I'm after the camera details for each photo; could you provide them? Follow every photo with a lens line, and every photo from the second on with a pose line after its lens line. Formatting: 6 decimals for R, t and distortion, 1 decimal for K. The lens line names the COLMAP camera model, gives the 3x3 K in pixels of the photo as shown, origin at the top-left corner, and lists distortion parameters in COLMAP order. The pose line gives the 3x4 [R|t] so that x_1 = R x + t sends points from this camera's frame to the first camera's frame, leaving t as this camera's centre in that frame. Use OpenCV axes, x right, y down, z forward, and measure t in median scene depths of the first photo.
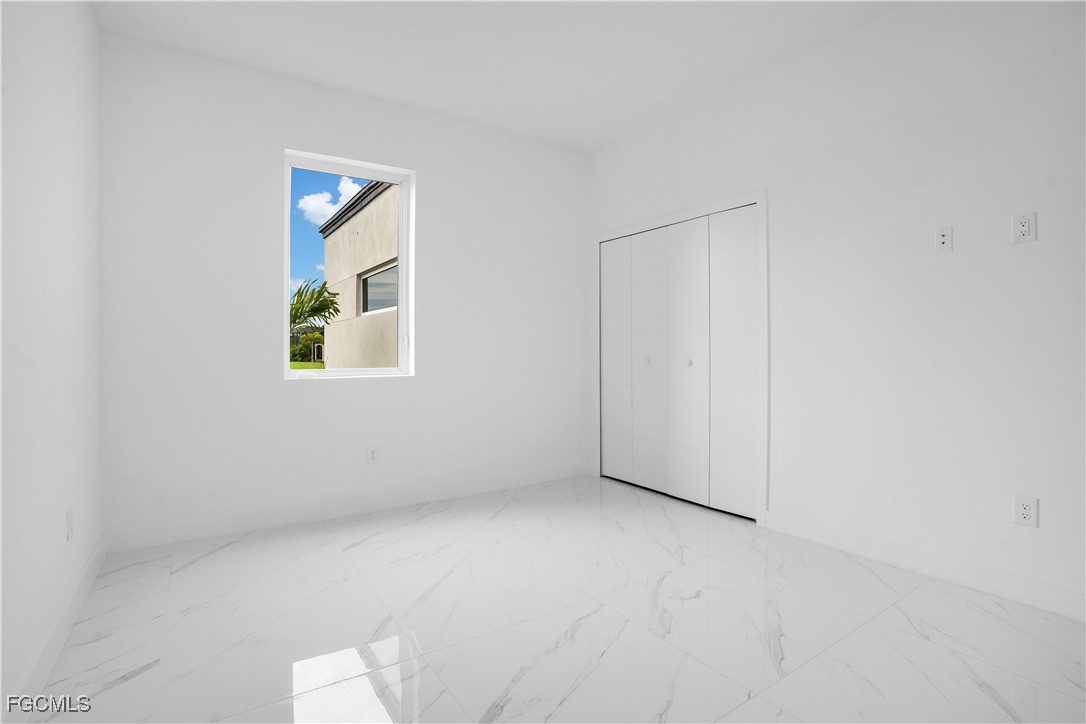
lens RADIAL K [[510.5, 0, 504.9], [0, 510.5, 355.4], [0, 0, 1]] dist [-0.001609, 0.000340]
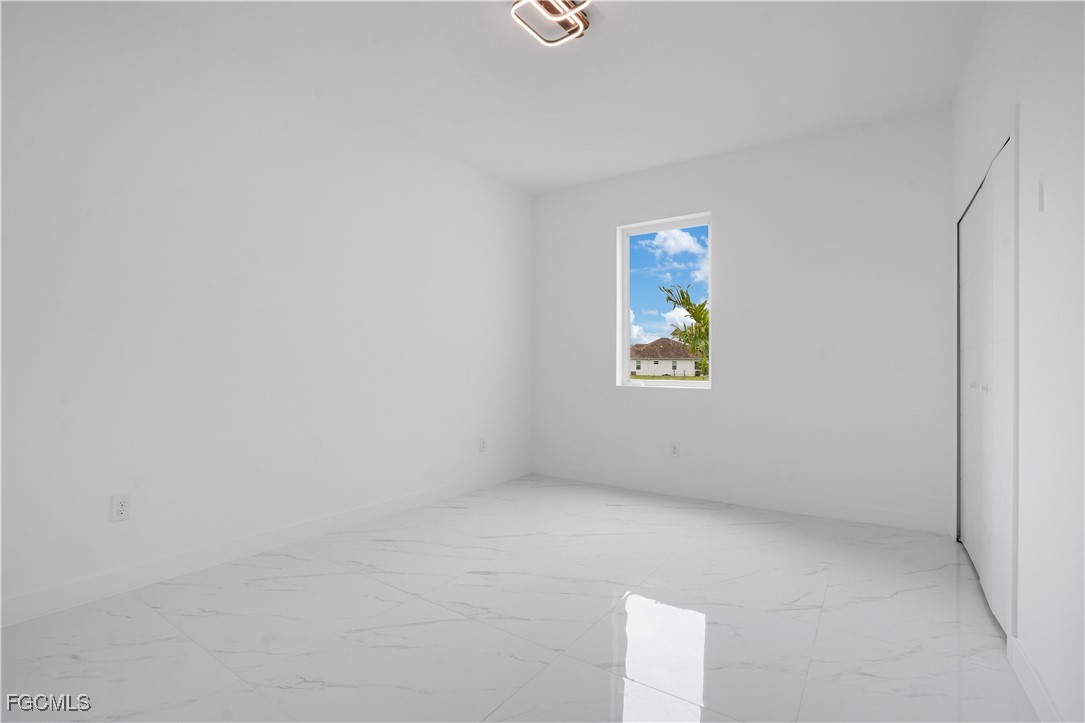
lens RADIAL K [[509.6, 0, 537.7], [0, 509.6, 354.0], [0, 0, 1]] dist [-0.028442, -0.000001]
pose [[0.390745, -0.008158, -0.920463, 0.985672], [-0.001925, 0.999951, -0.009680, -0.036712], [0.920497, 0.005555, 0.390710, 0.259619]]
